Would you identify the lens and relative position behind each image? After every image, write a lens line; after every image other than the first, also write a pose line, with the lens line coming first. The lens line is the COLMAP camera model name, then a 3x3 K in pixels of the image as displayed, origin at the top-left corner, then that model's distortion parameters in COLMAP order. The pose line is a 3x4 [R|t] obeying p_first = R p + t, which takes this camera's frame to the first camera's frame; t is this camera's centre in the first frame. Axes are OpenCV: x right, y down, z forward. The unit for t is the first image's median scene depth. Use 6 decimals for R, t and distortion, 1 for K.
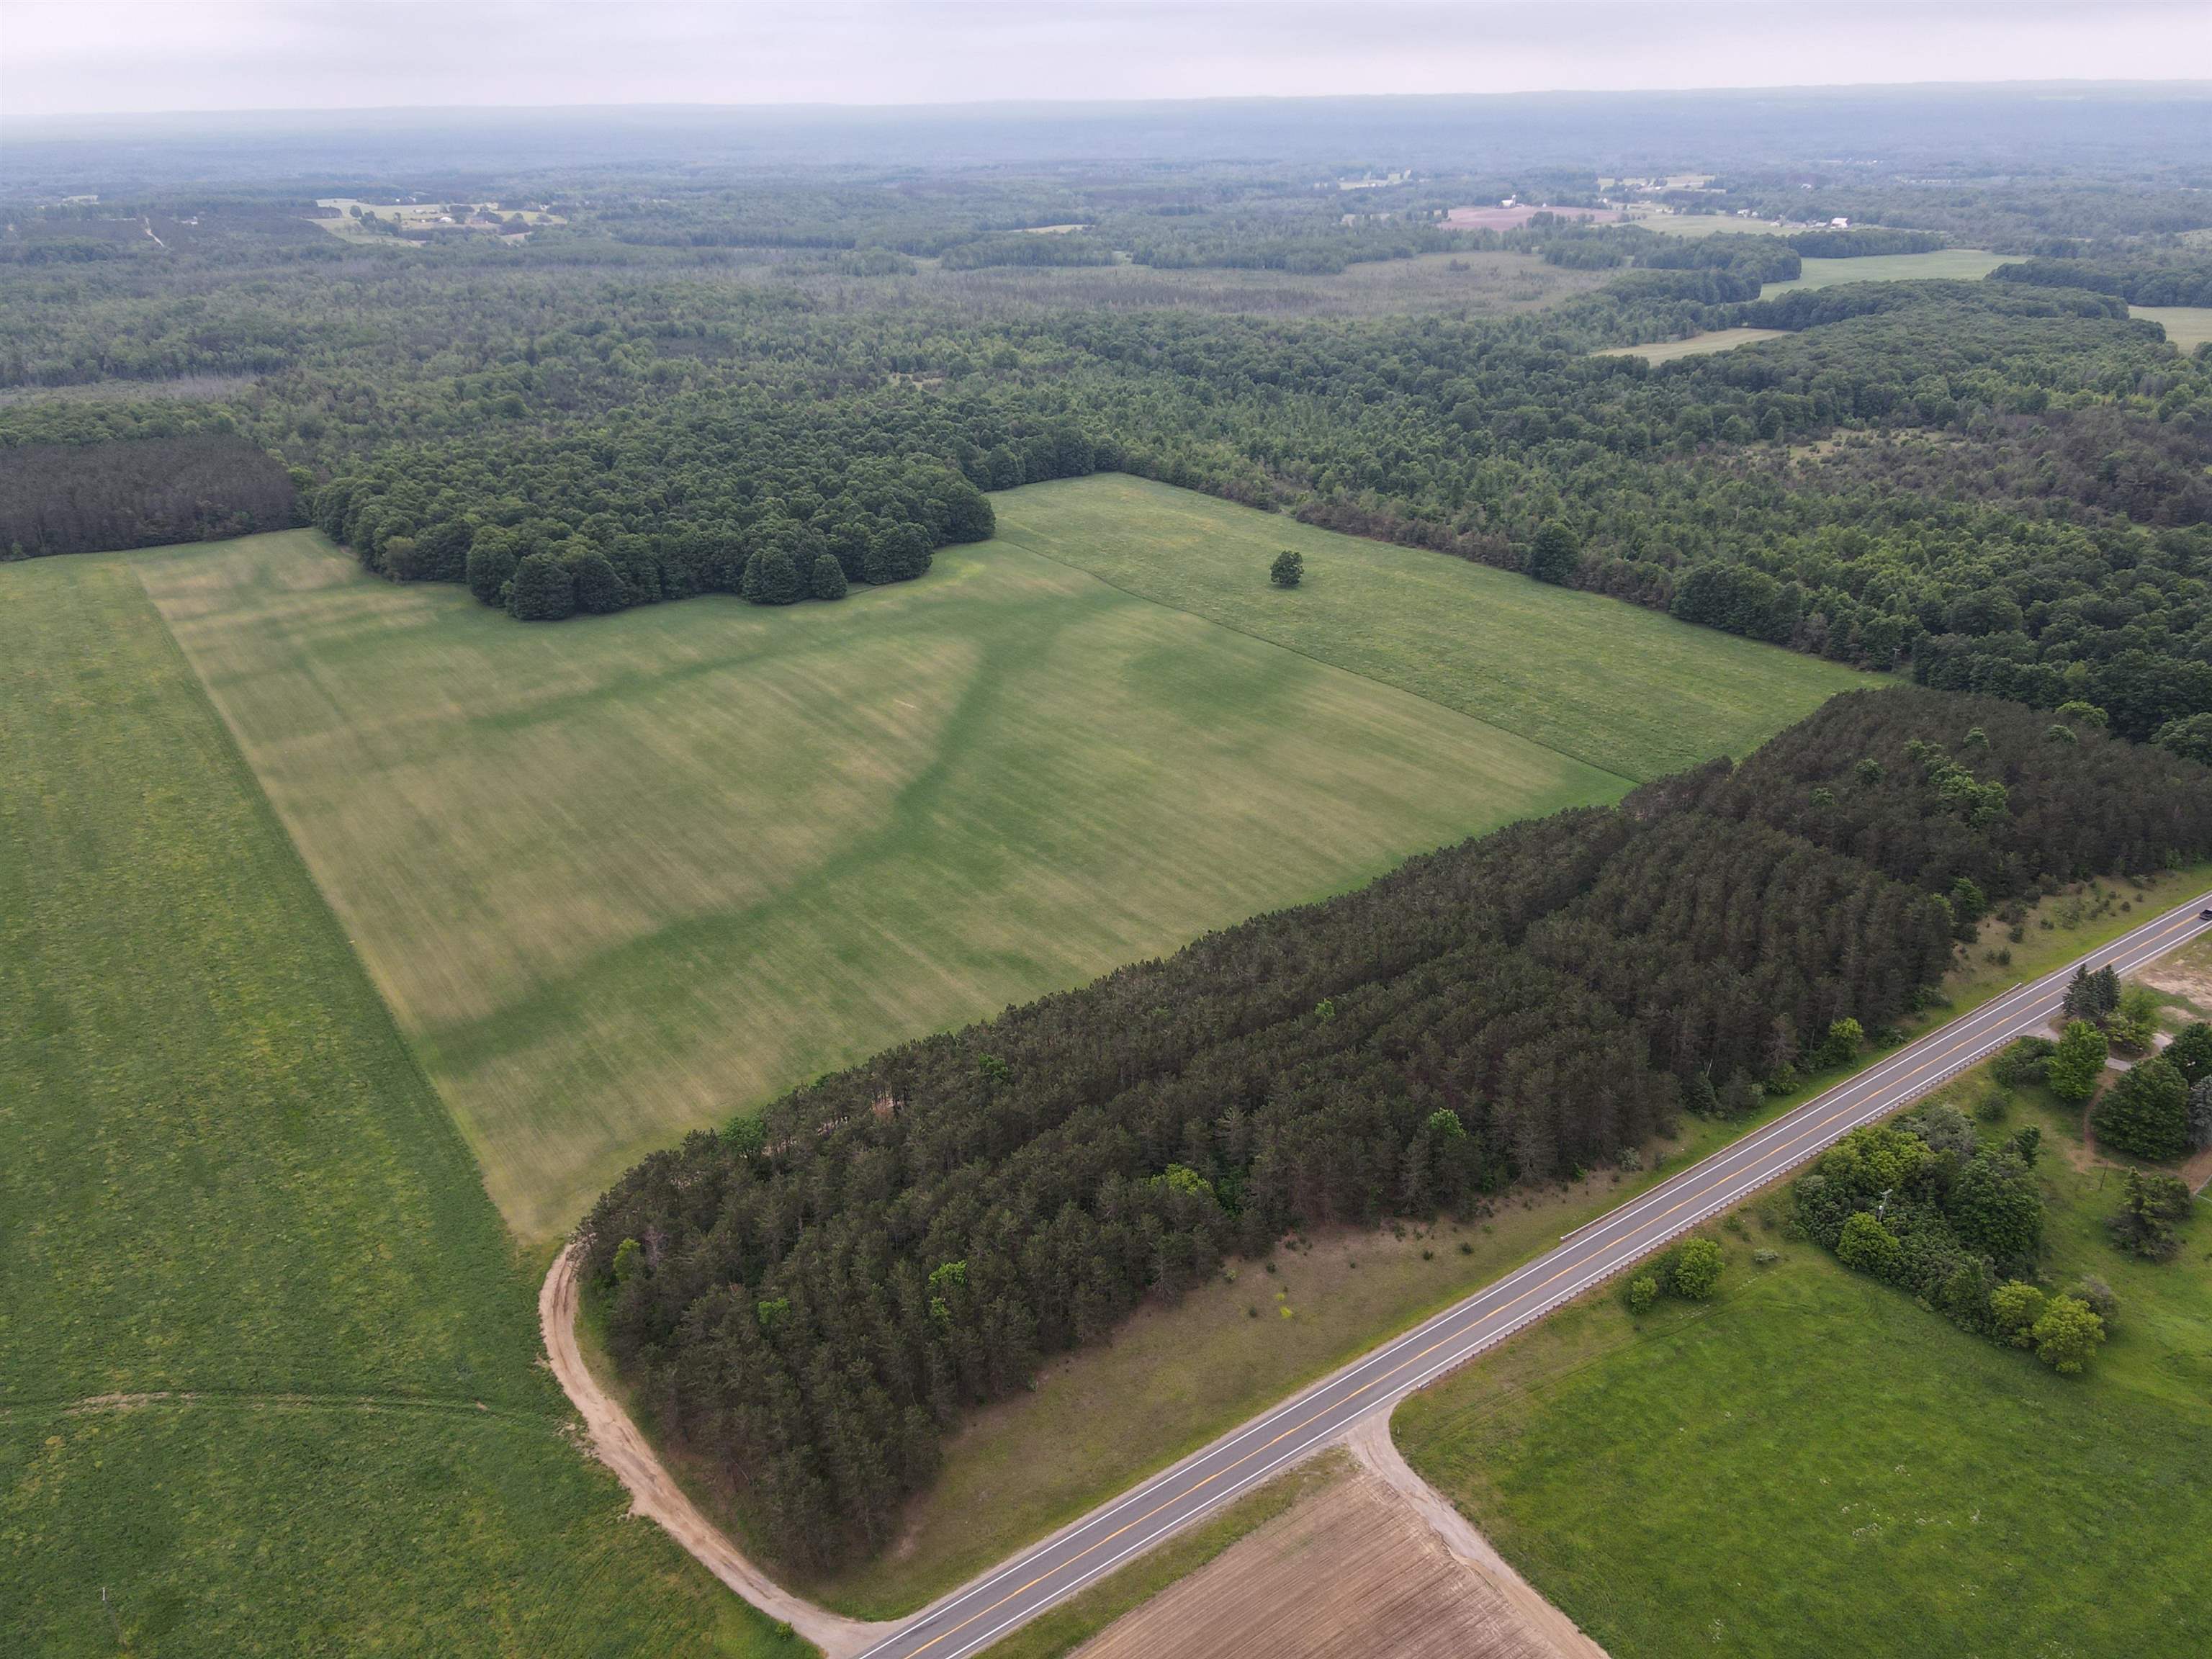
lens RADIAL K [[1604.7, 0, 1106.0], [0, 1604.7, 829.5], [0, 0, 1]] dist [0.016569, -0.008088]
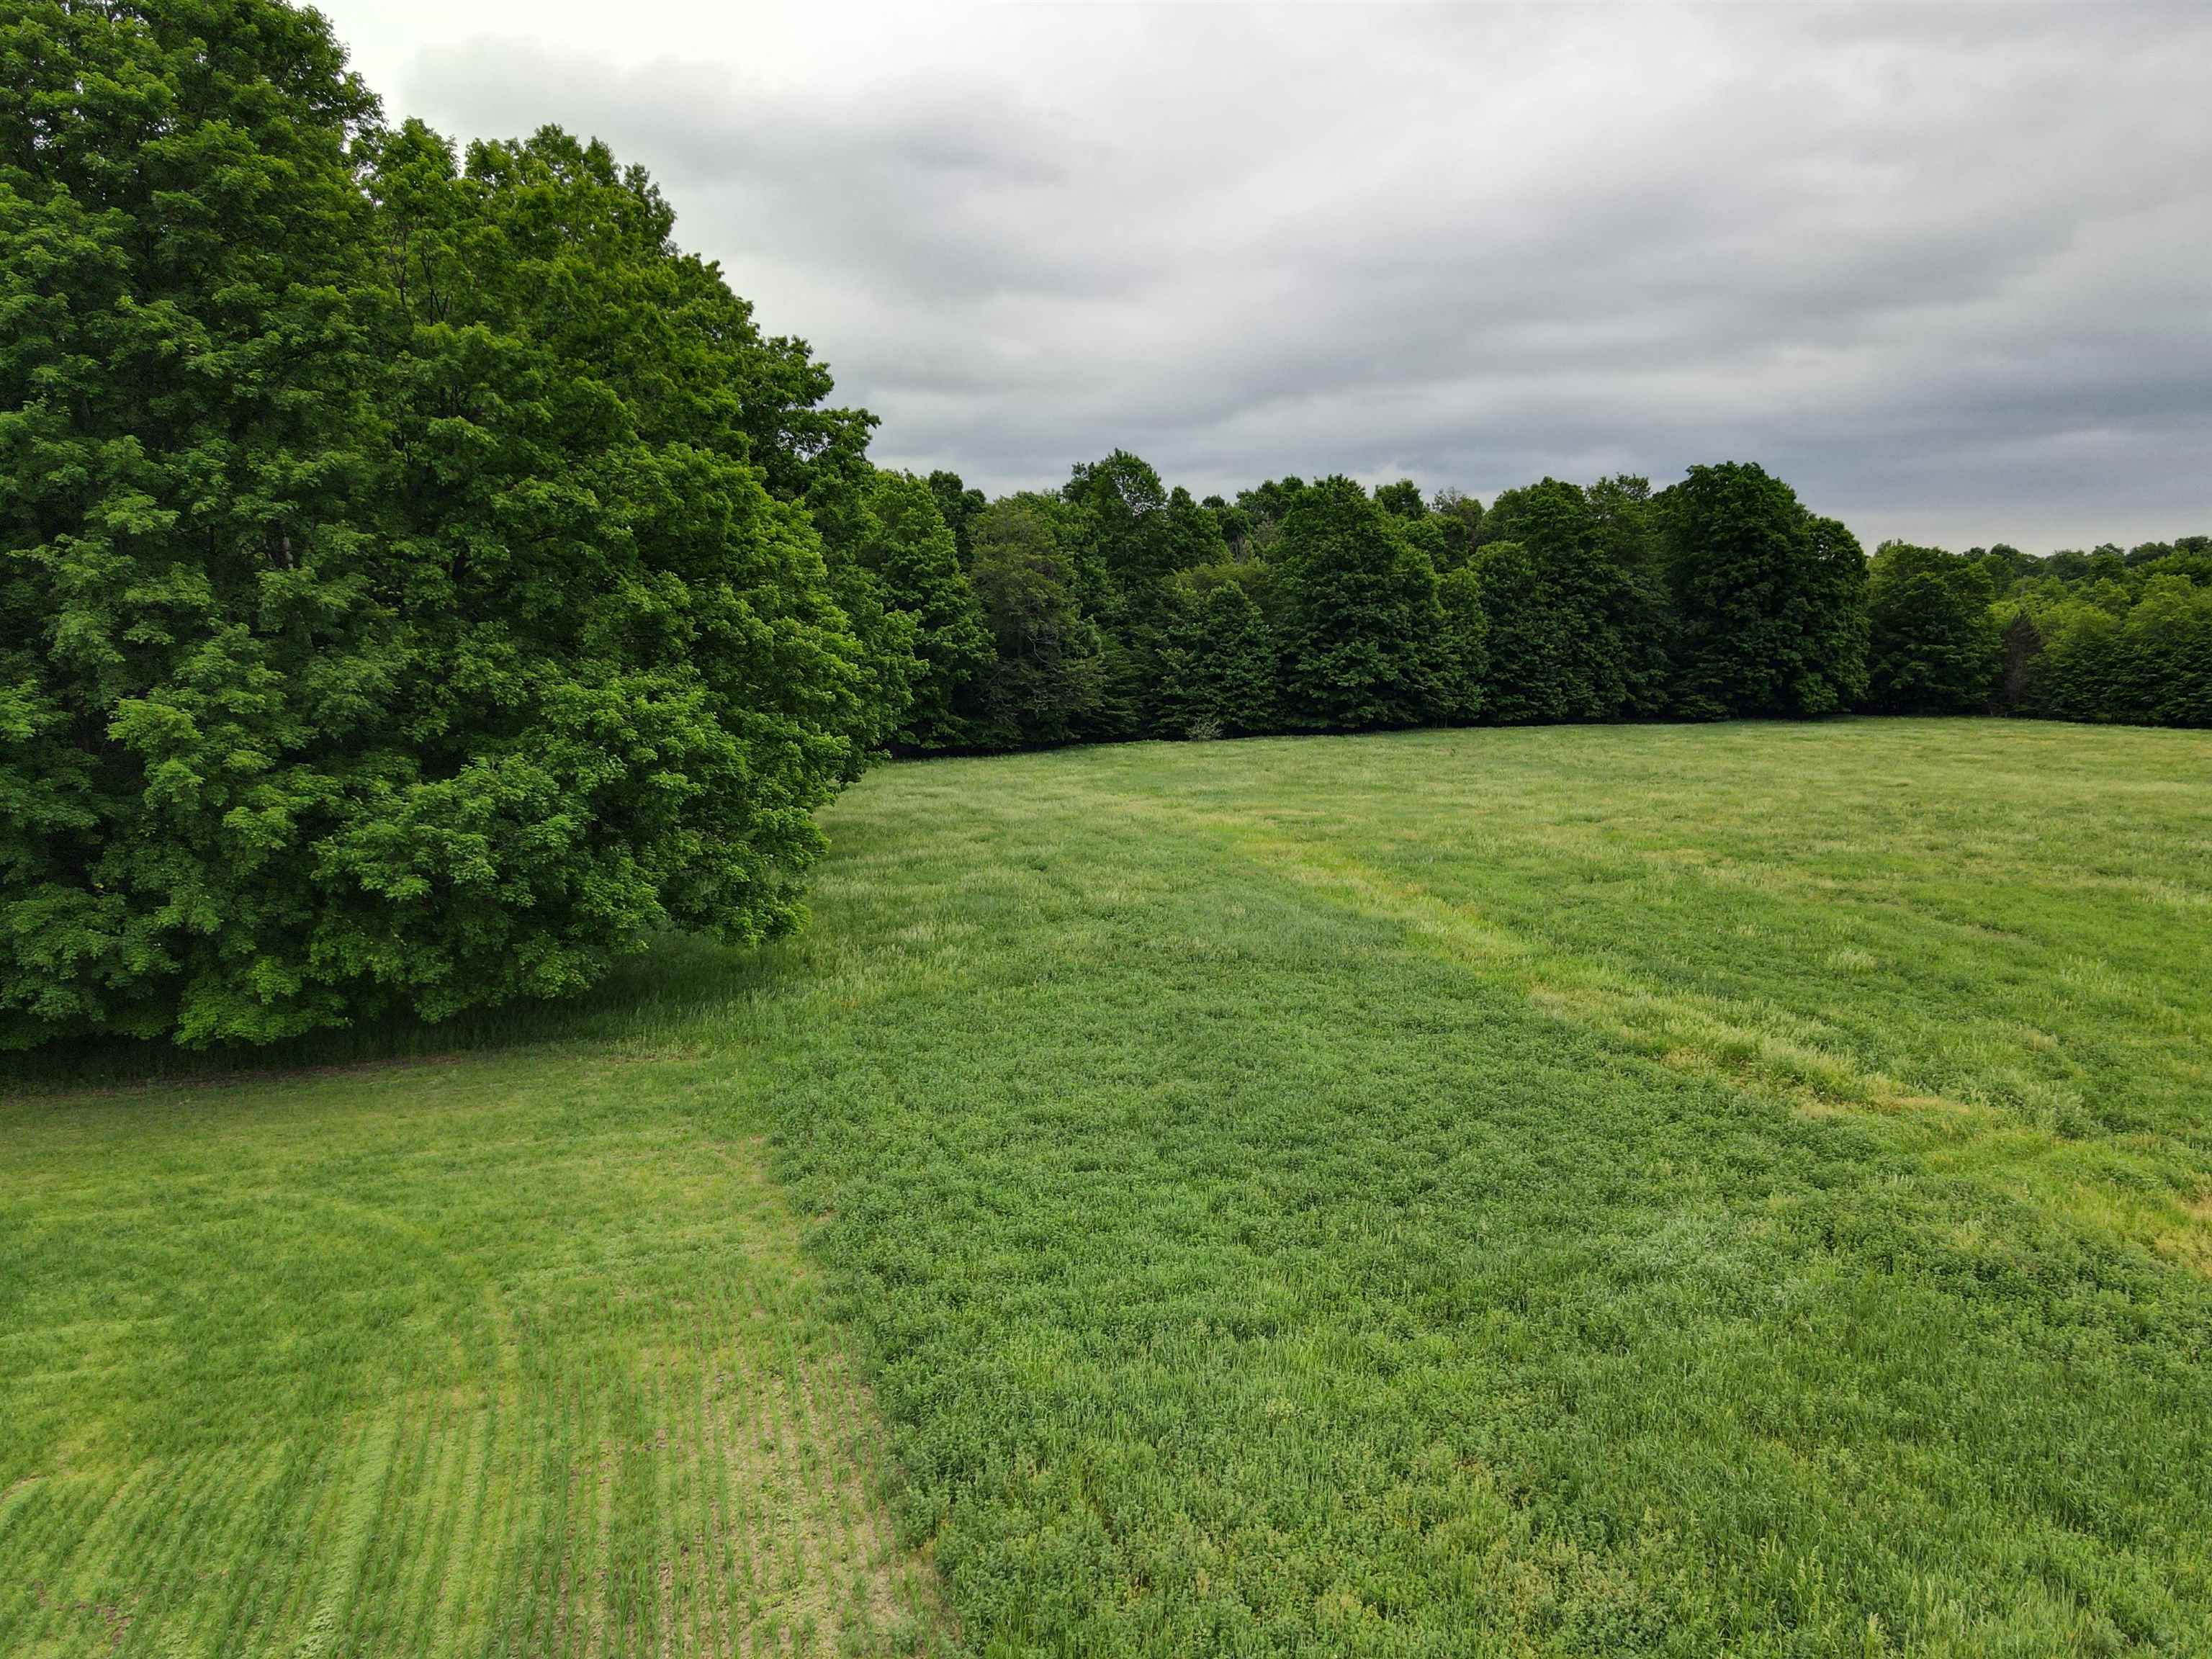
lens RADIAL K [[1604.7, 0, 1106.0], [0, 1604.7, 829.5], [0, 0, 1]] dist [0.016569, -0.008088]
pose [[0.956908, 0.044173, -0.287013, -0.046364], [-0.122952, 0.957031, -0.262631, -0.182759], [0.263079, 0.286603, 0.921221, 0.994245]]
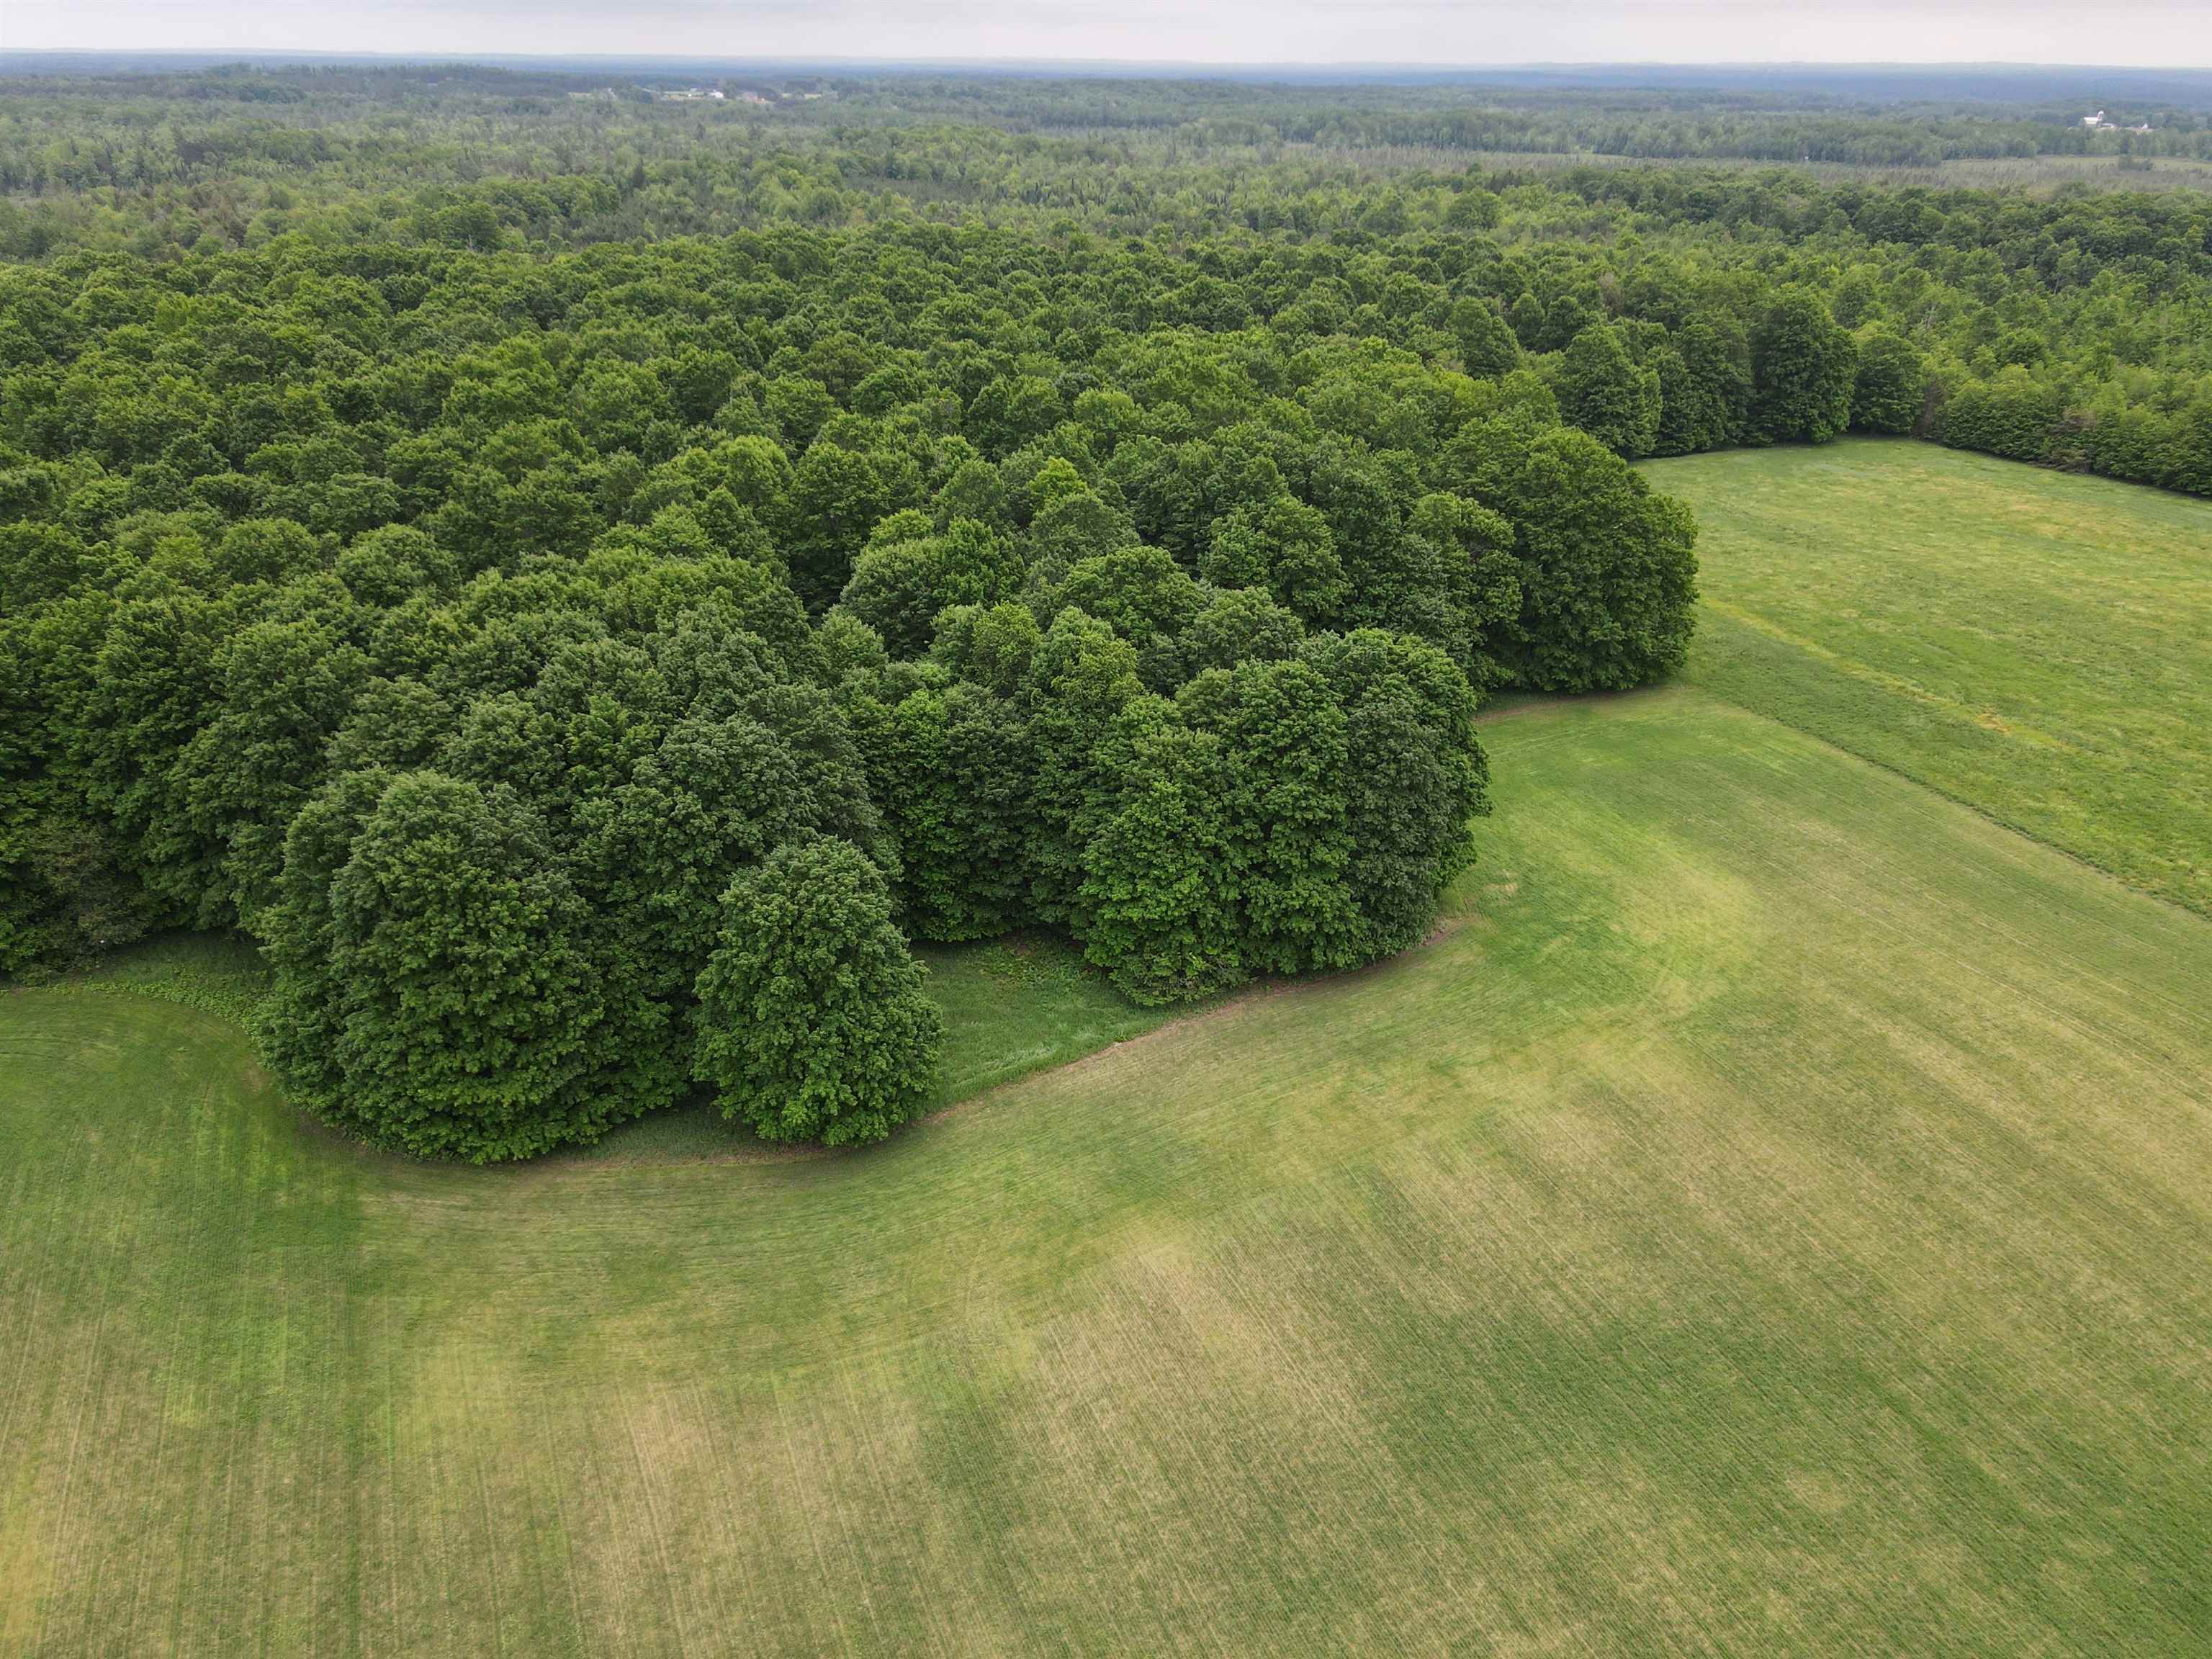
lens RADIAL K [[1604.7, 0, 1106.0], [0, 1604.7, 829.5], [0, 0, 1]] dist [0.016569, -0.008088]
pose [[0.979328, 0.107169, -0.171555, -0.113283], [-0.104284, 0.994214, 0.025770, -0.164029], [0.173324, -0.007347, 0.984837, 0.789756]]
